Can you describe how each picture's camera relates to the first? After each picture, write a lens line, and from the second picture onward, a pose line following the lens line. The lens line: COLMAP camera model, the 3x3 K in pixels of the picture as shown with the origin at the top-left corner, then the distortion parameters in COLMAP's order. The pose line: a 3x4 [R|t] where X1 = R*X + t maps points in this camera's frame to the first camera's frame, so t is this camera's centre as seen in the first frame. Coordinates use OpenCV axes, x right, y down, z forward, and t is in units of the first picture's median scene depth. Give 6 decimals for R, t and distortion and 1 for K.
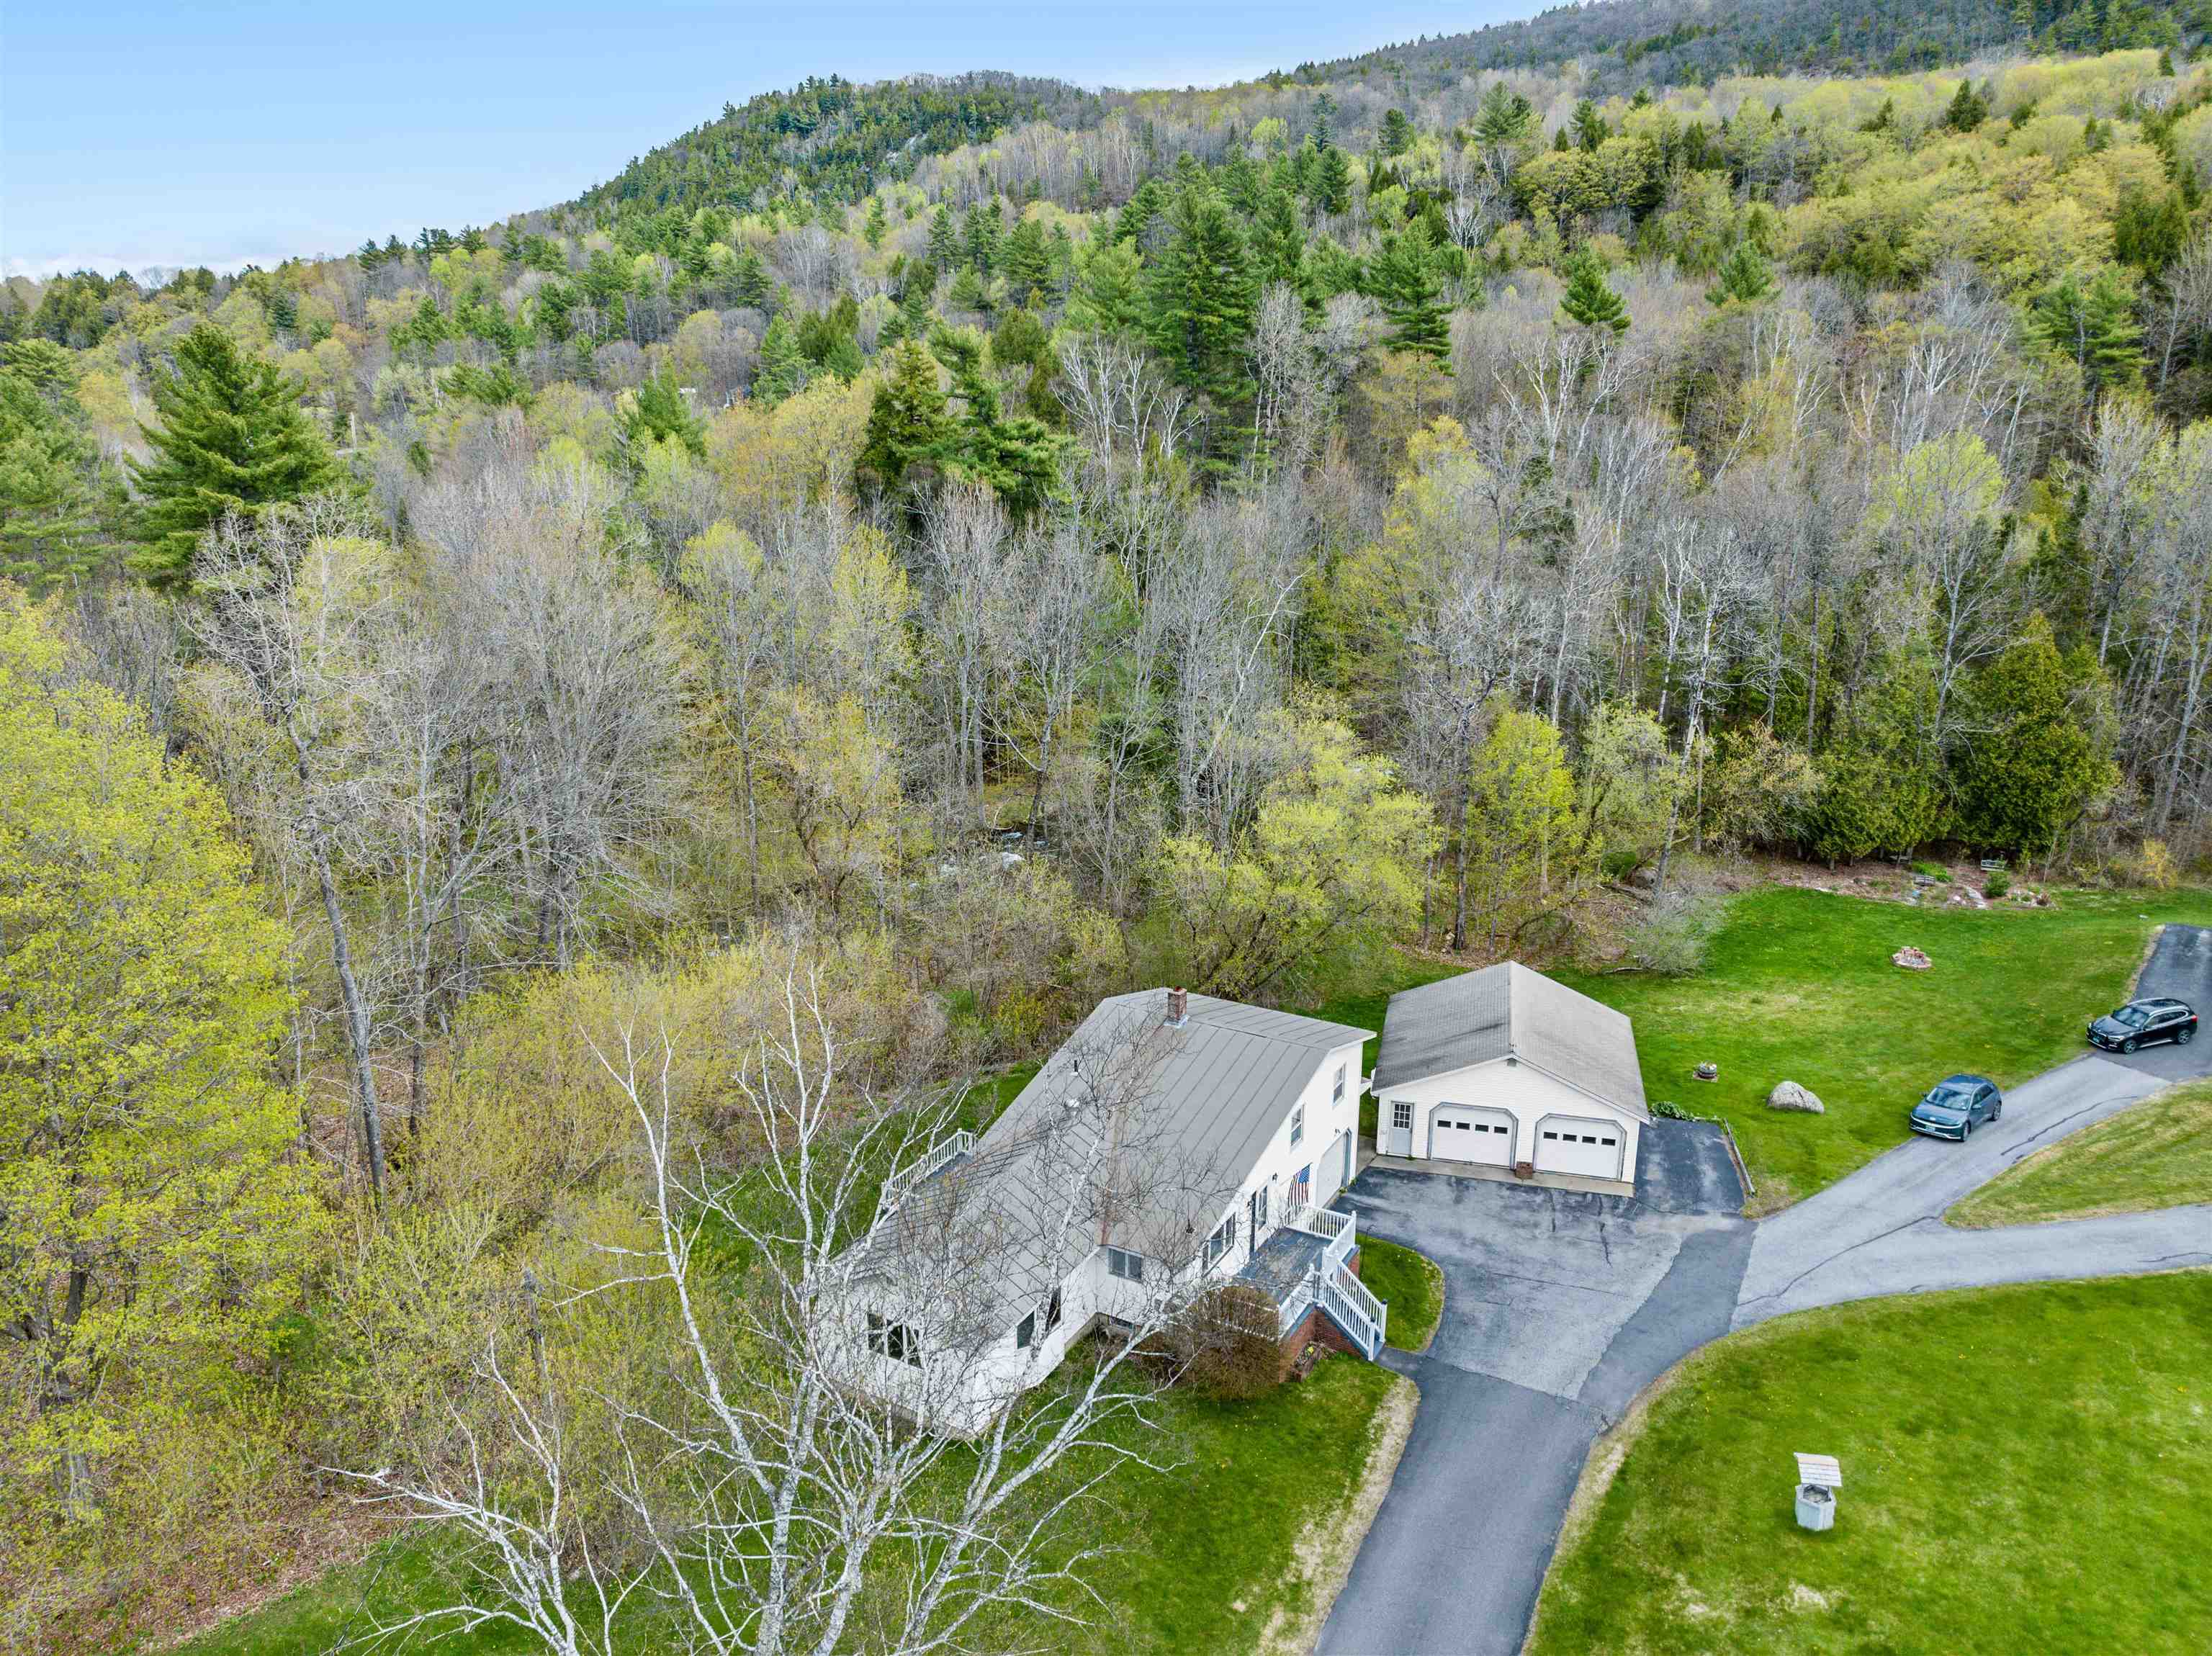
lens RADIAL K [[1575.9, 0, 1112.4], [0, 1575.9, 806.5], [0, 0, 1]] dist [-0.047351, 0.024208]
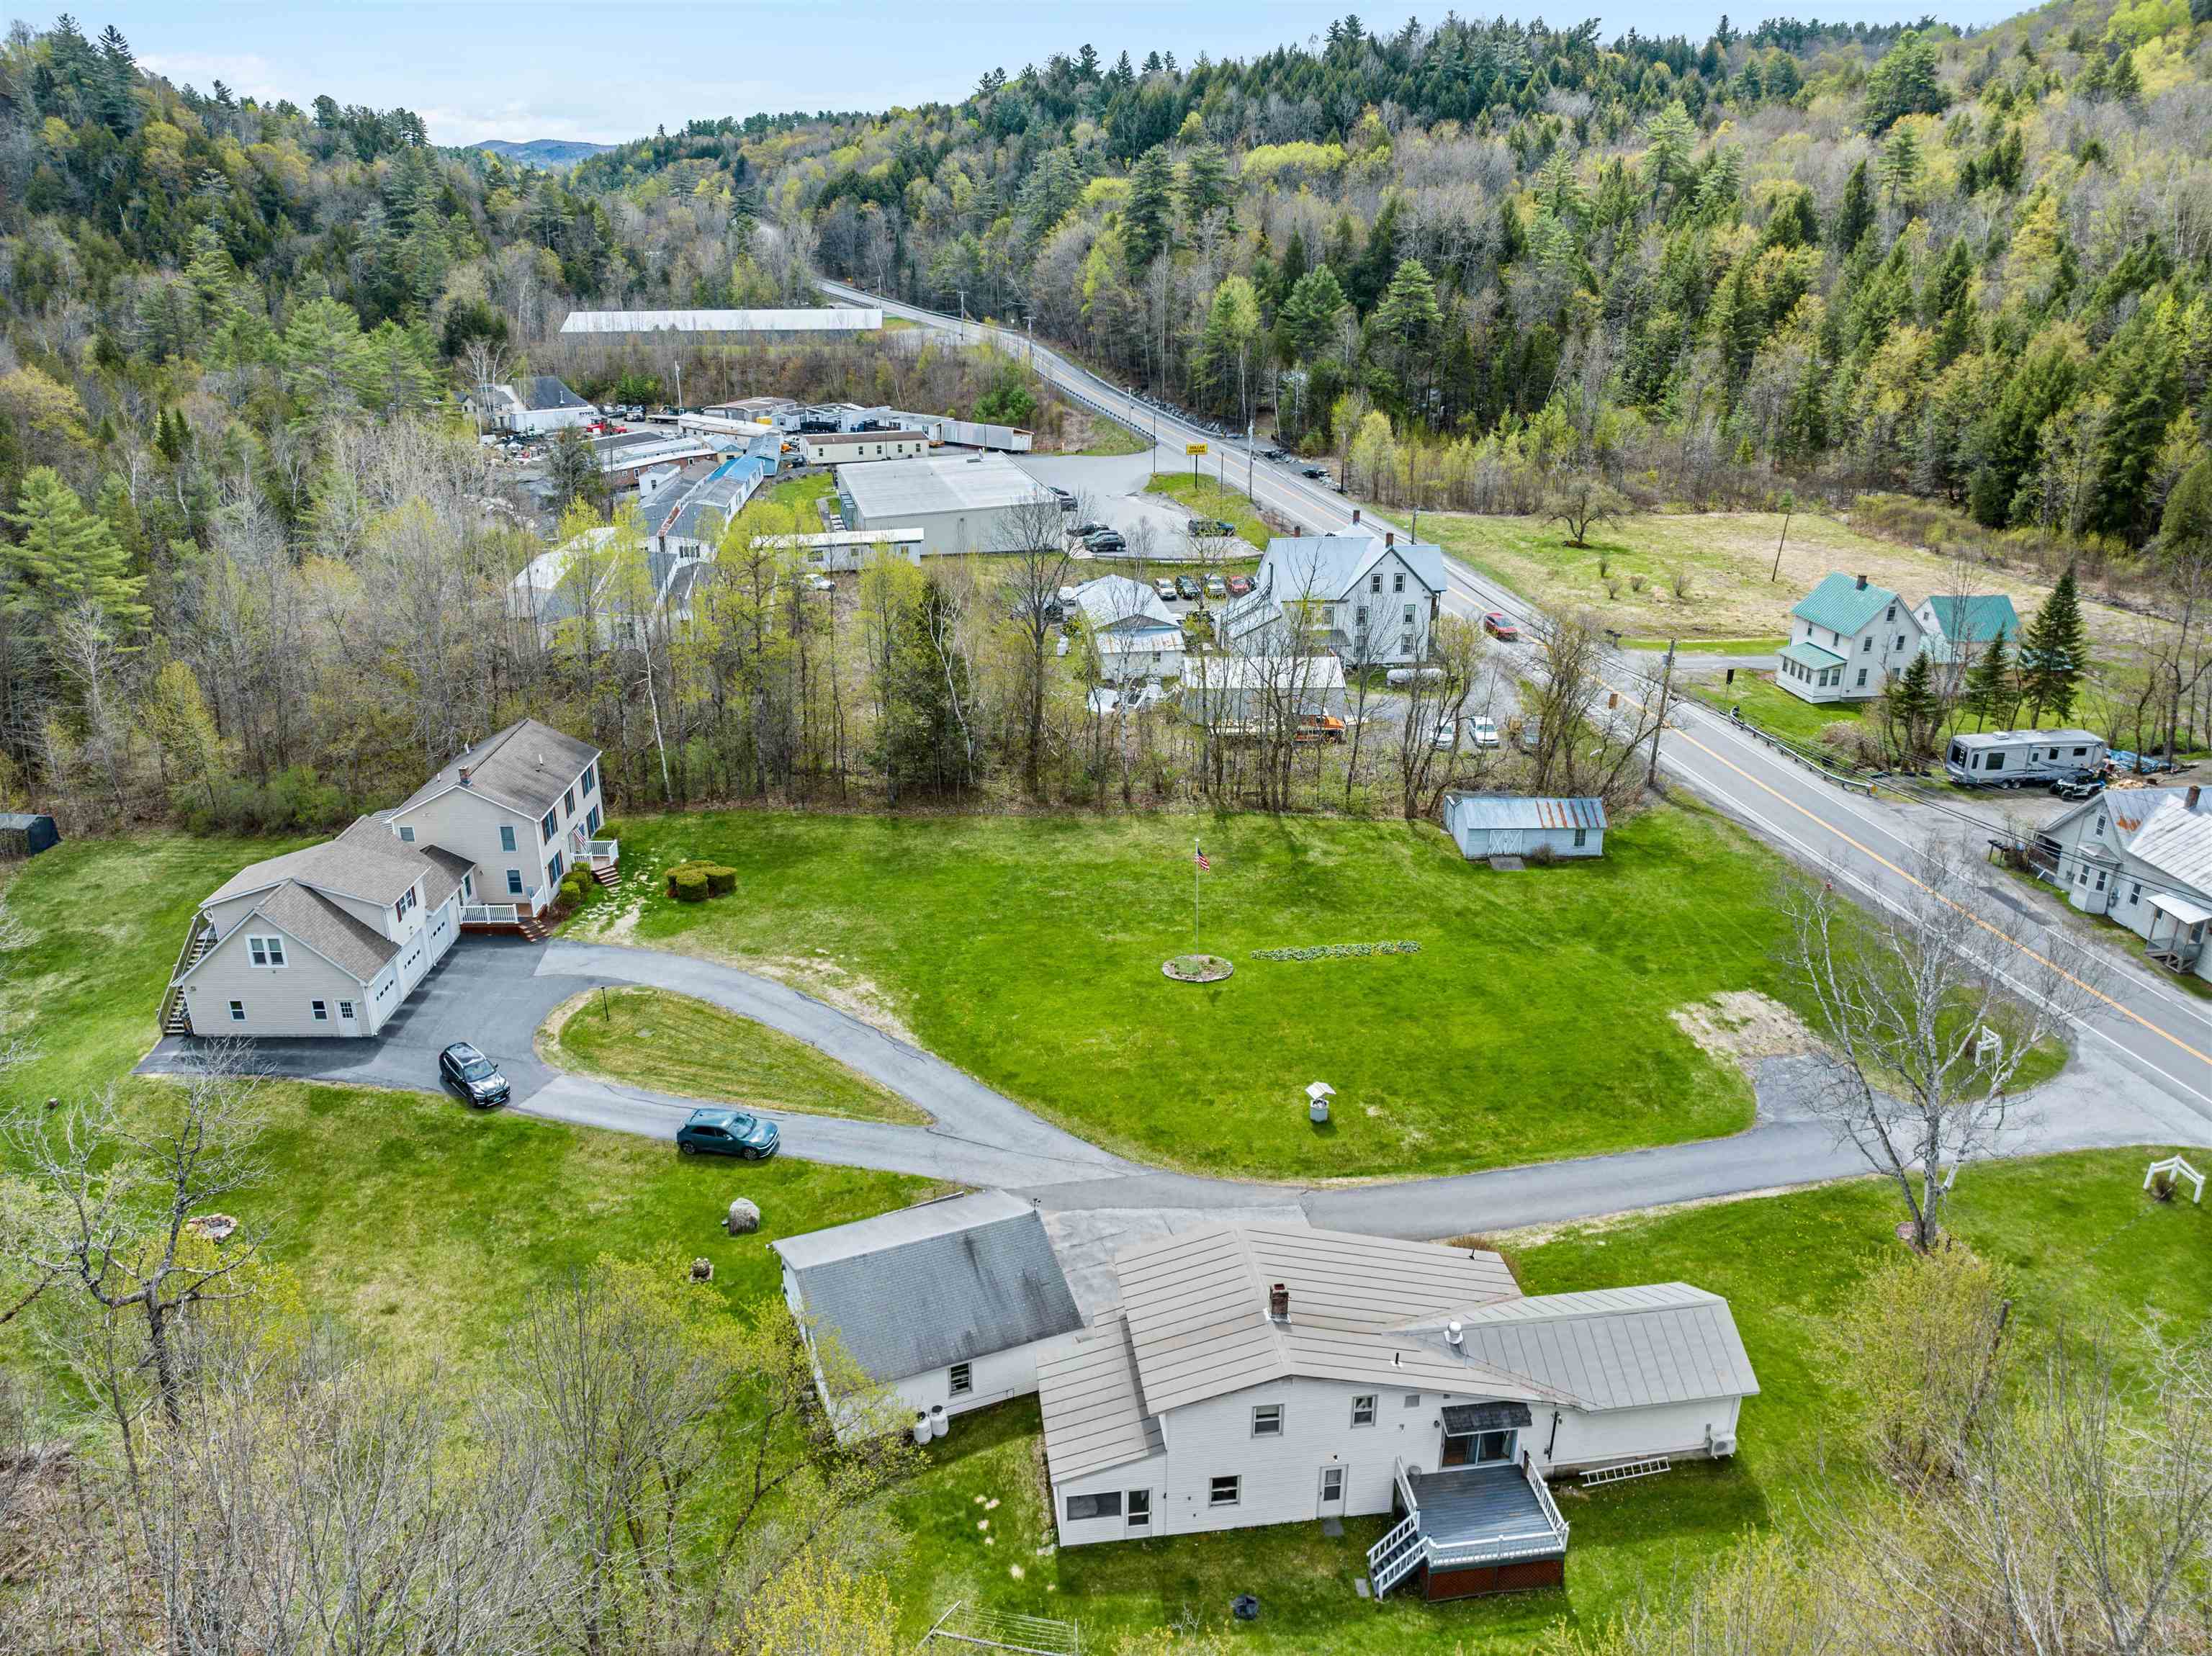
lens RADIAL K [[1567.5, 0, 1106.0], [0, 1567.5, 828.0], [0, 0, 1]] dist [-0.048857, 0.014273]
pose [[-0.595697, -0.321021, 0.736268, -0.068799], [0.194675, 0.831621, 0.520103, -0.087399], [-0.779260, 0.453157, -0.432899, 0.180081]]
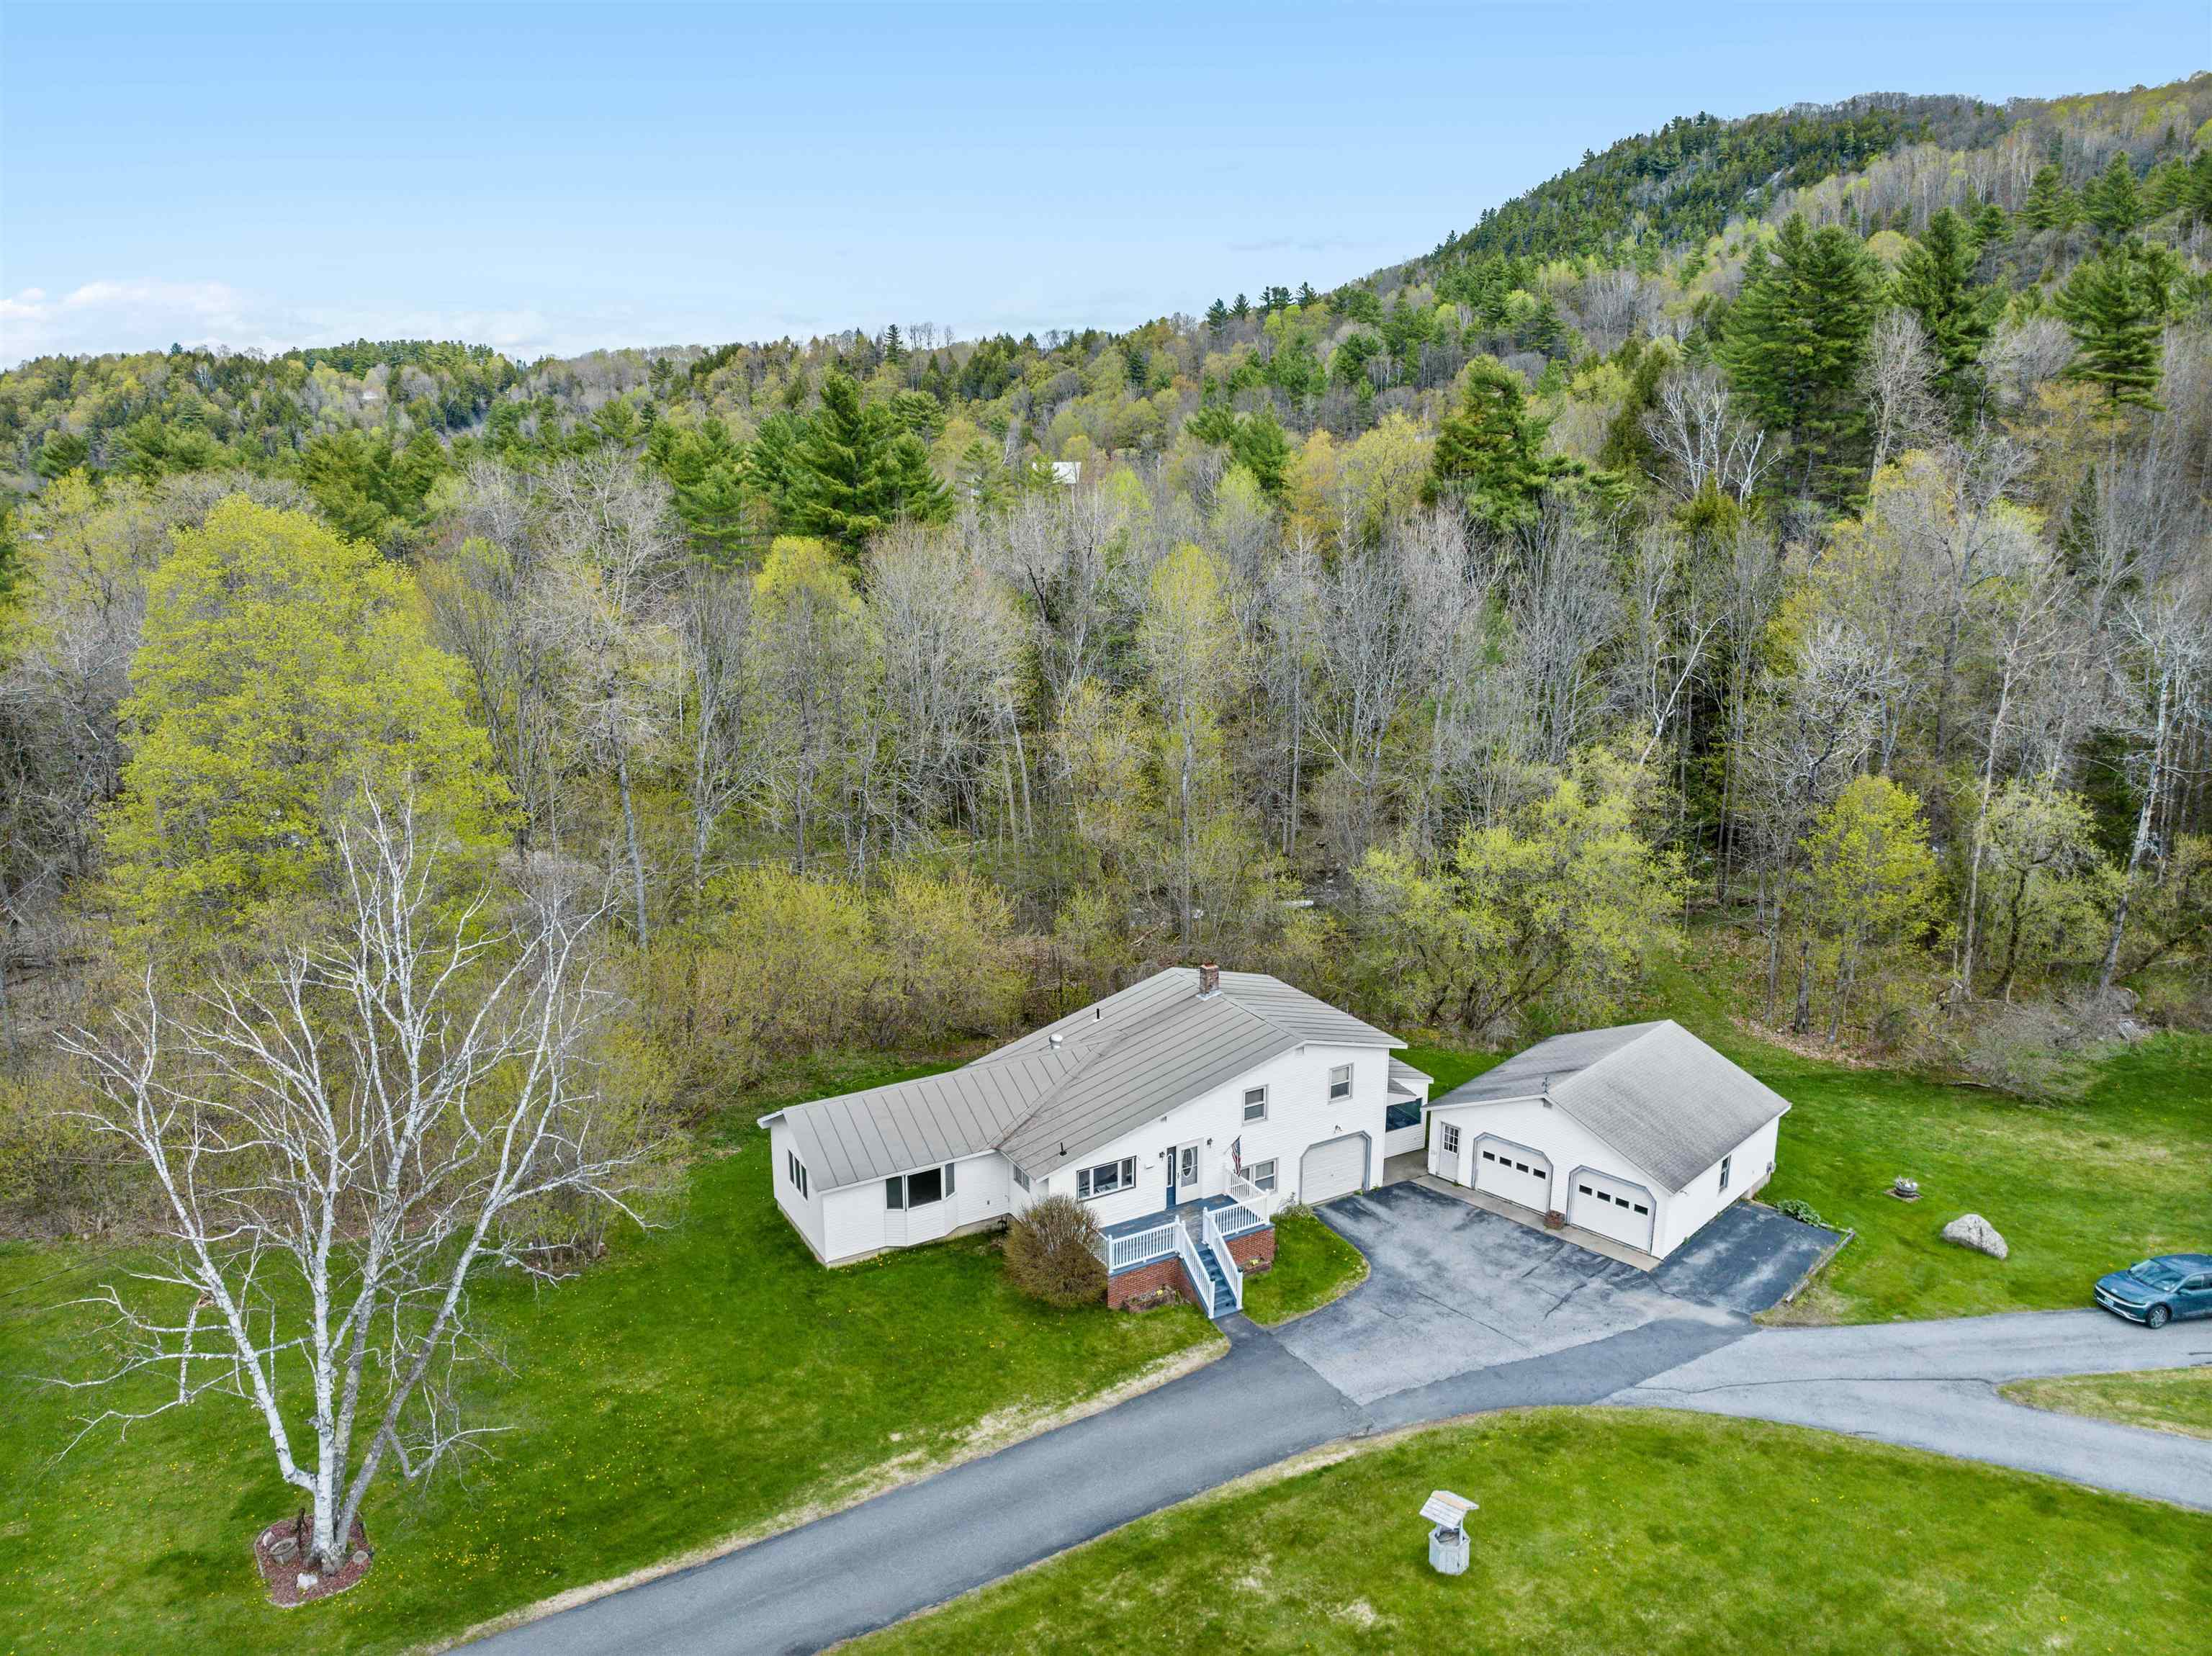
lens RADIAL K [[1567.5, 0, 1106.0], [0, 1567.5, 828.0], [0, 0, 1]] dist [-0.048857, 0.014273]
pose [[0.859396, 0.117036, -0.497735, 0.065743], [-0.123967, 0.992100, 0.019236, 0.001377], [0.496054, 0.045171, 0.867116, 0.003722]]
